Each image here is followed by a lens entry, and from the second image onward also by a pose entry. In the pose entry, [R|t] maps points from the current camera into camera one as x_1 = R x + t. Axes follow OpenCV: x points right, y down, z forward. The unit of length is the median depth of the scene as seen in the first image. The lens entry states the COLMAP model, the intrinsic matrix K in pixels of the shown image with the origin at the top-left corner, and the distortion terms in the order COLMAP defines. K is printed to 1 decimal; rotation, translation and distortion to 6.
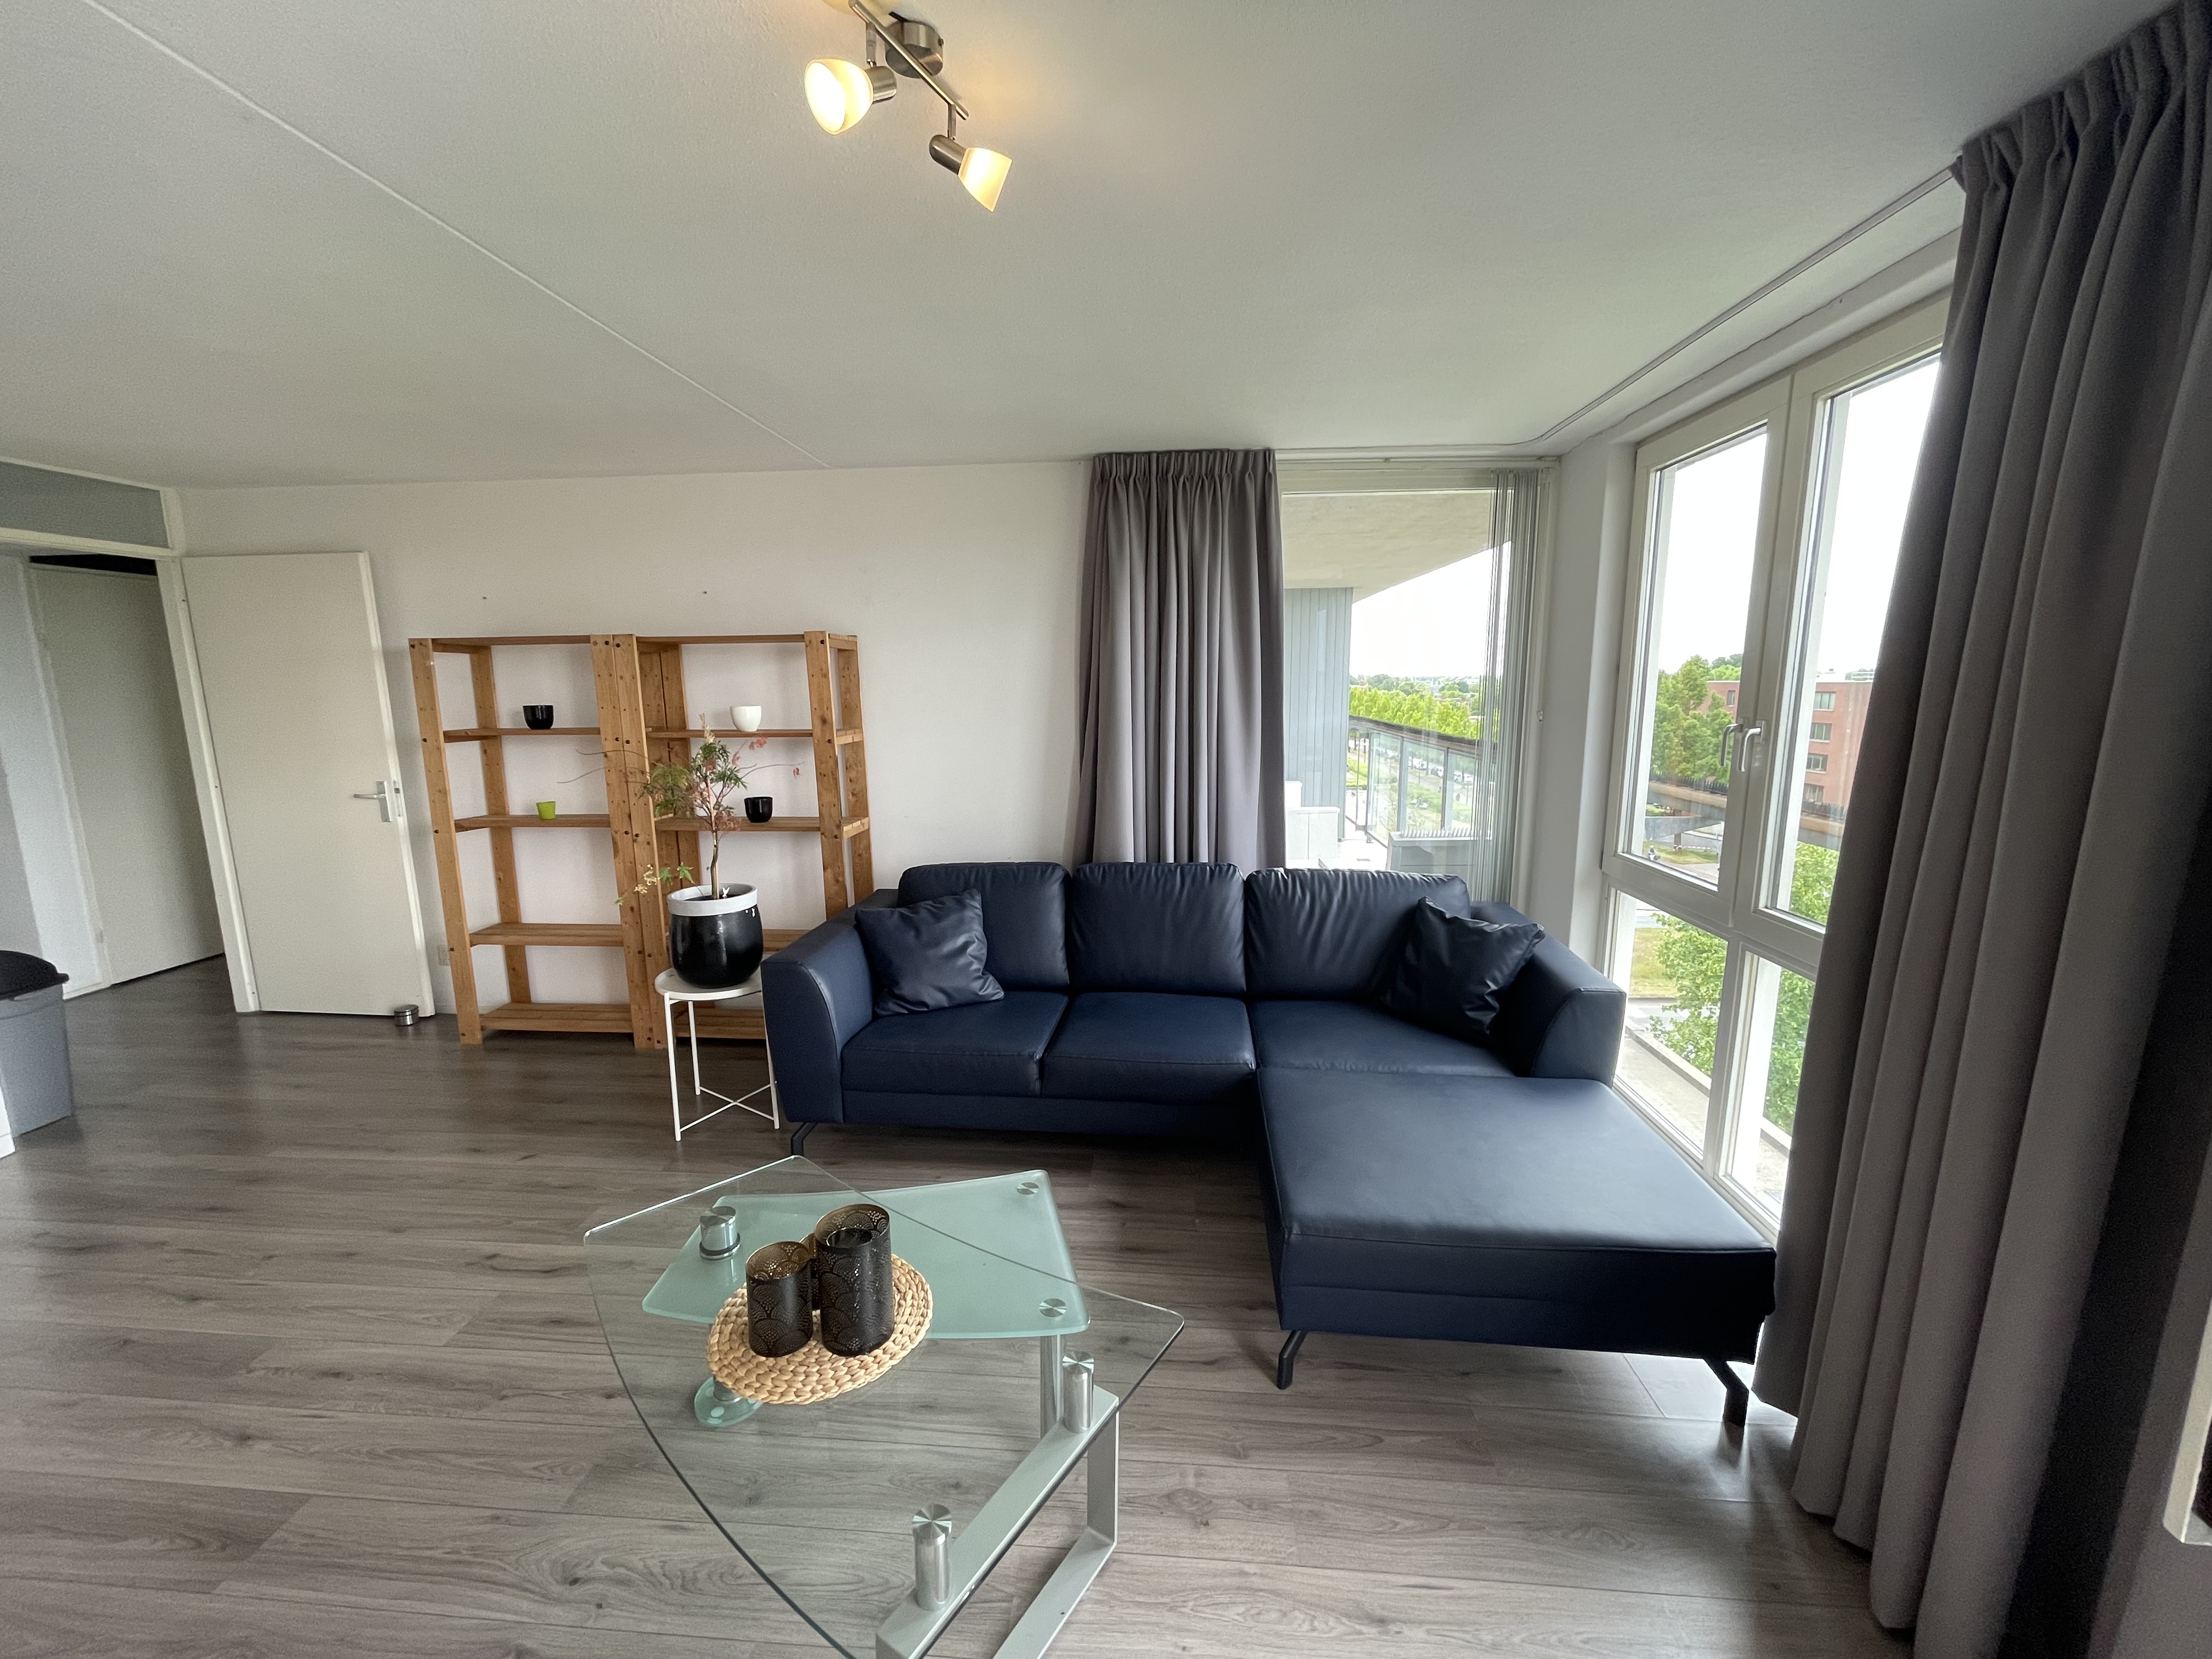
lens RADIAL K [[893.5, 0, 1106.0], [0, 893.5, 829.5], [0, 0, 1]] dist [0.011431, -0.000125]
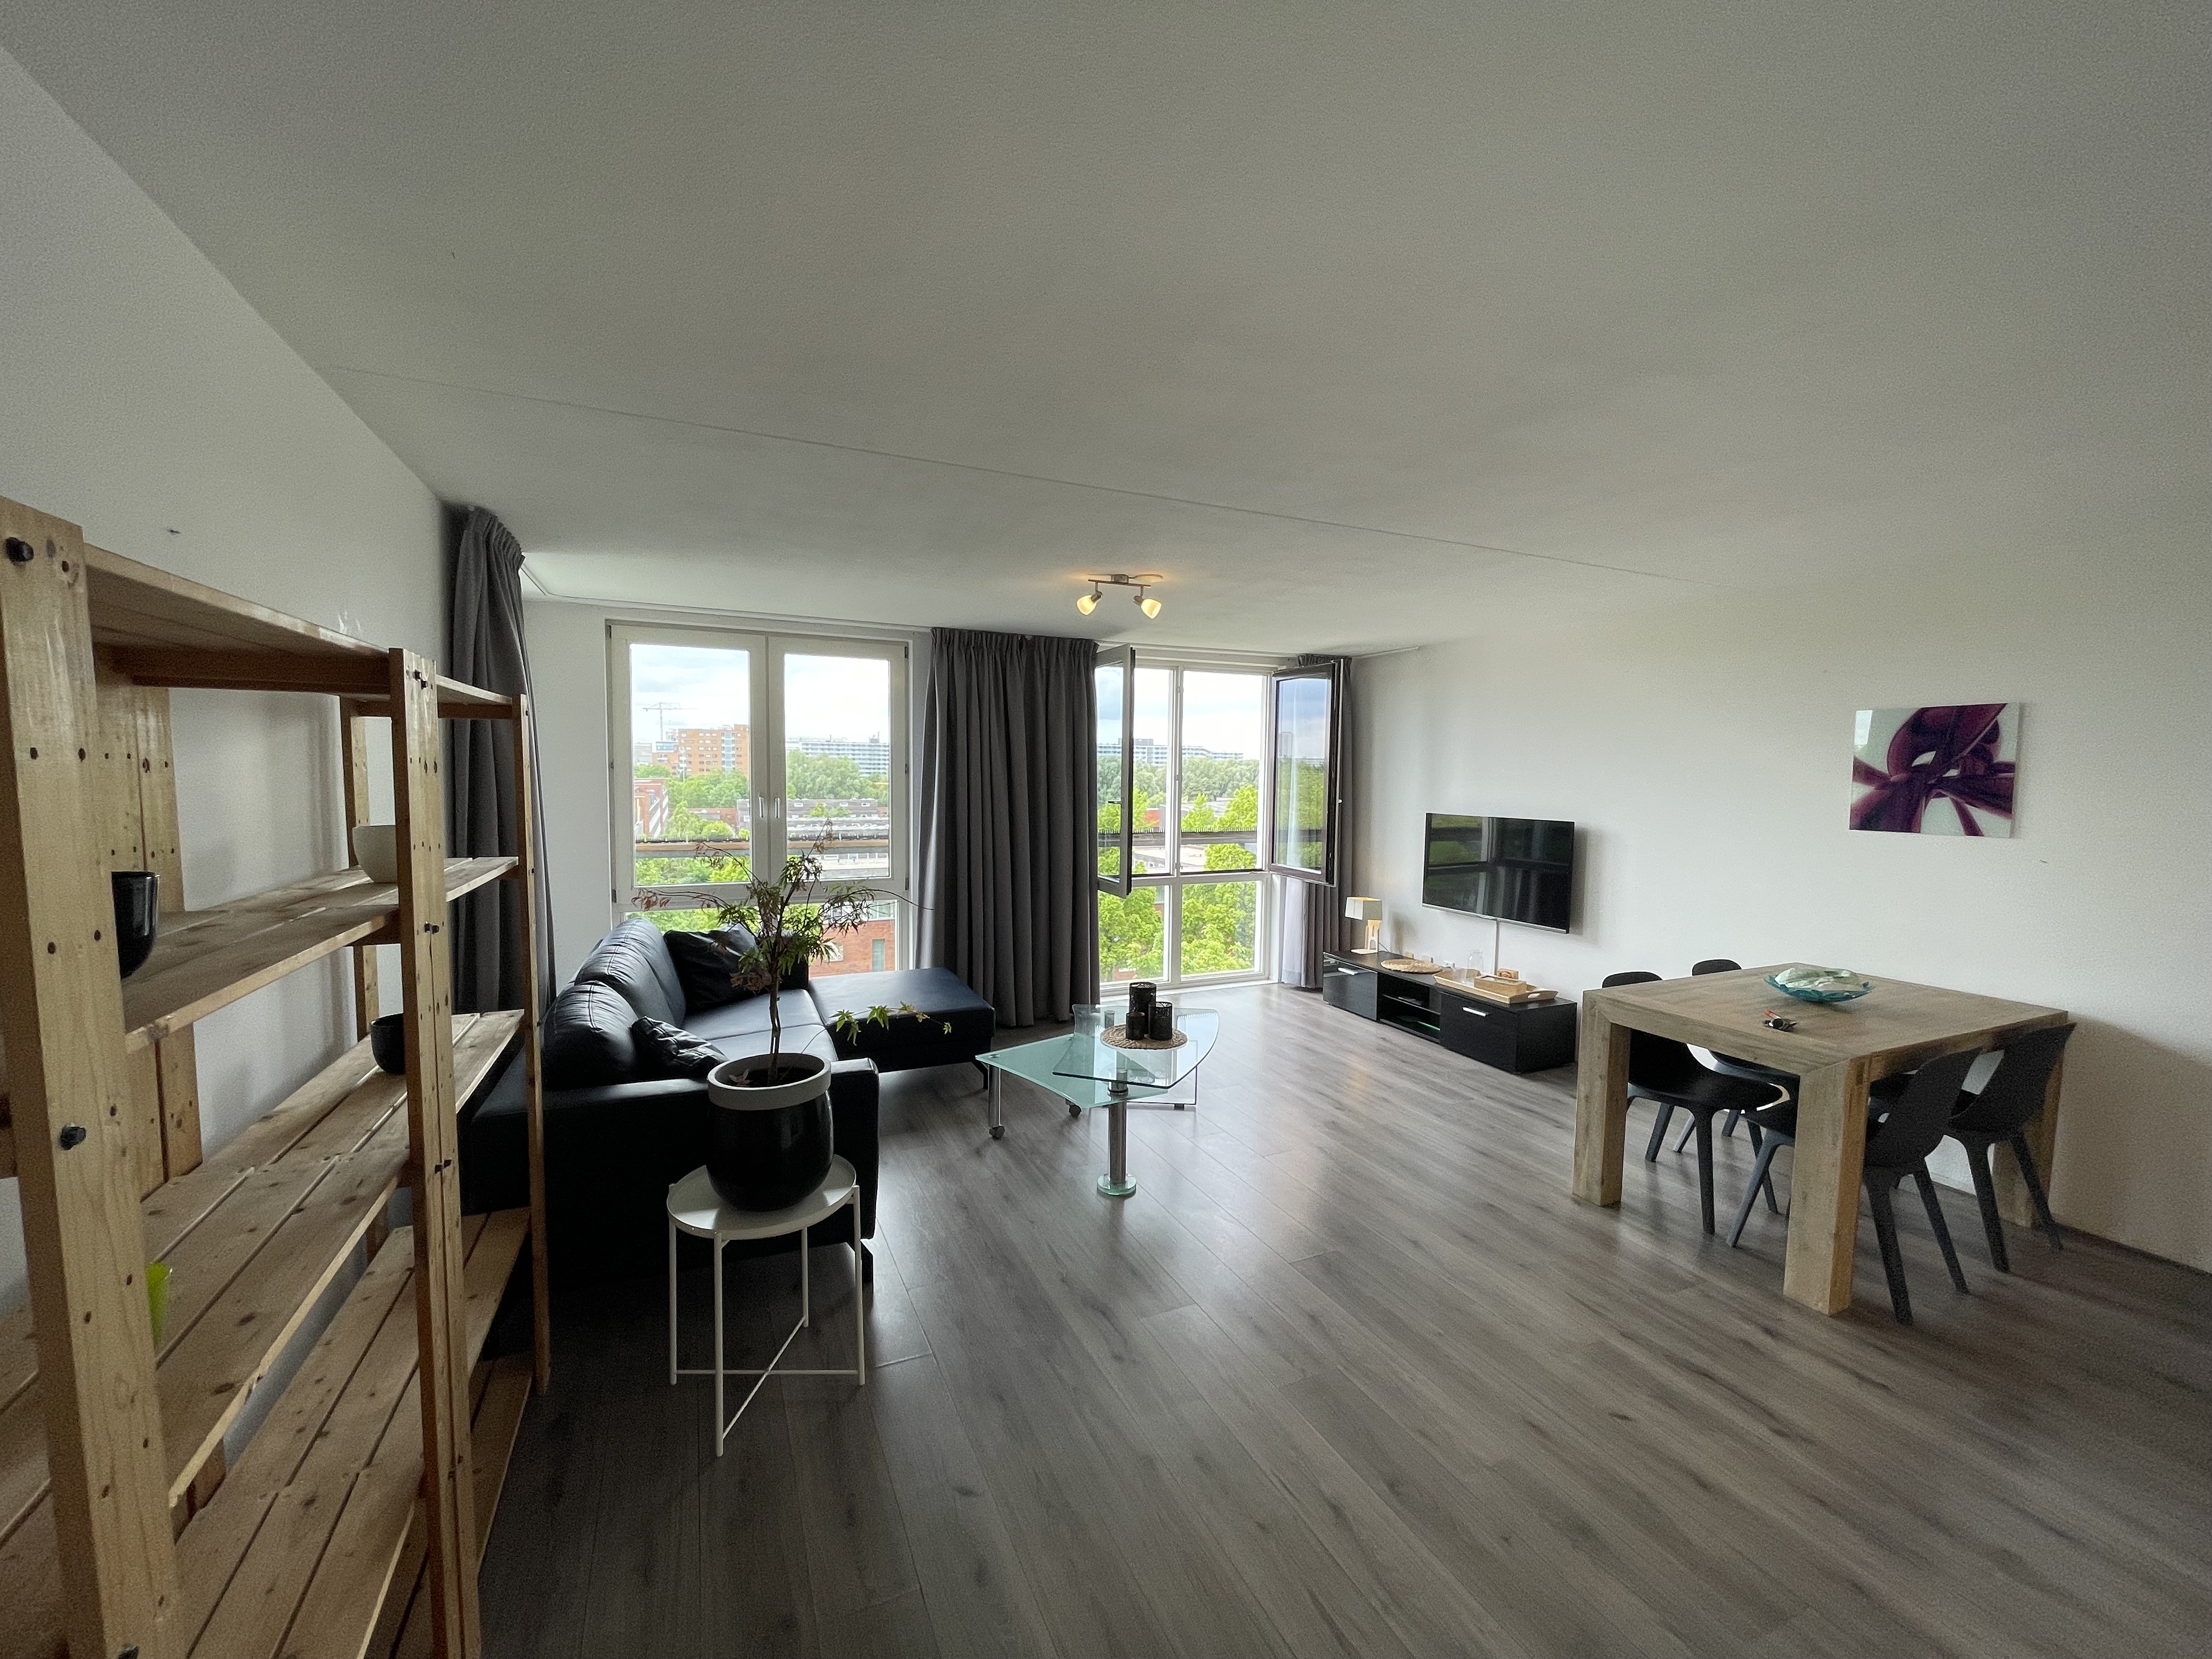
lens RADIAL K [[893.5, 0, 1106.0], [0, 893.5, 829.5], [0, 0, 1]] dist [0.011431, -0.000125]
pose [[-0.512170, -0.051549, 0.857336, -1.005303], [0.137013, 0.980511, 0.140807, -0.155101], [-0.847885, 0.189583, -0.495125, 0.933226]]
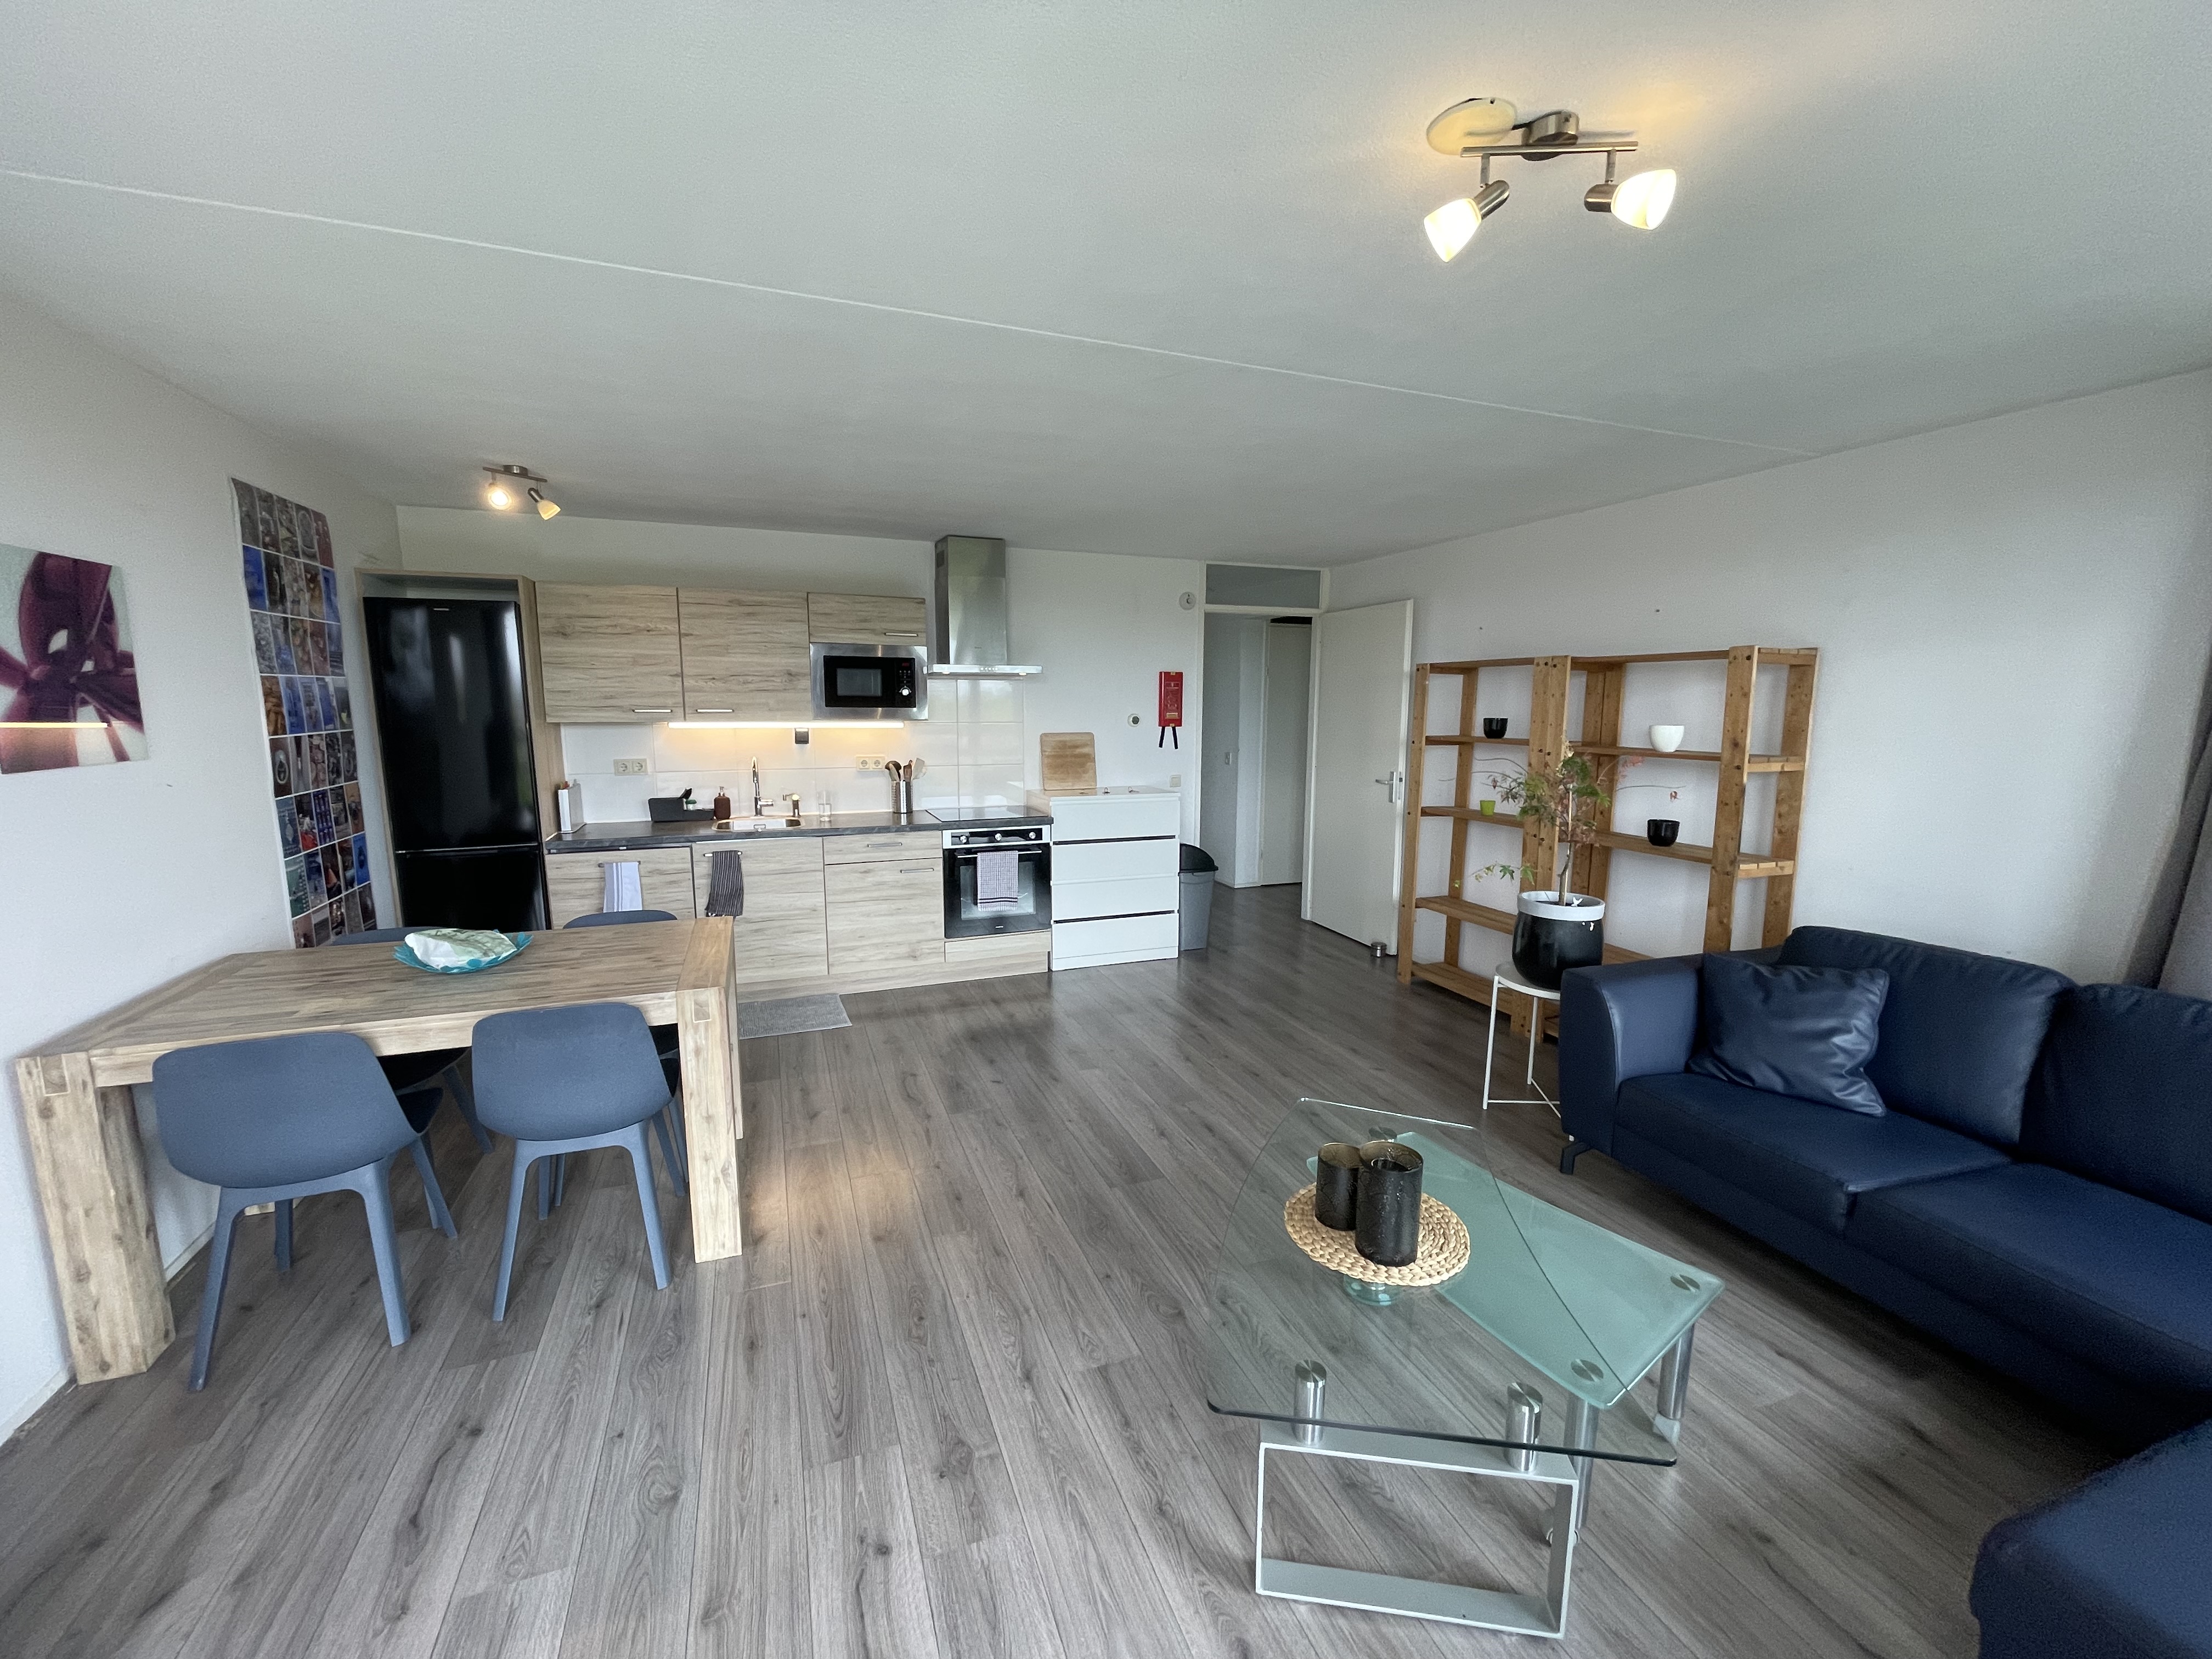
lens RADIAL K [[893.5, 0, 1106.0], [0, 893.5, 829.5], [0, 0, 1]] dist [0.011431, -0.000125]
pose [[0.448117, 0.143227, -0.882427, 0.207659], [-0.159473, 0.984057, 0.078739, -0.006984], [0.879636, 0.105439, 0.463814, 0.028820]]
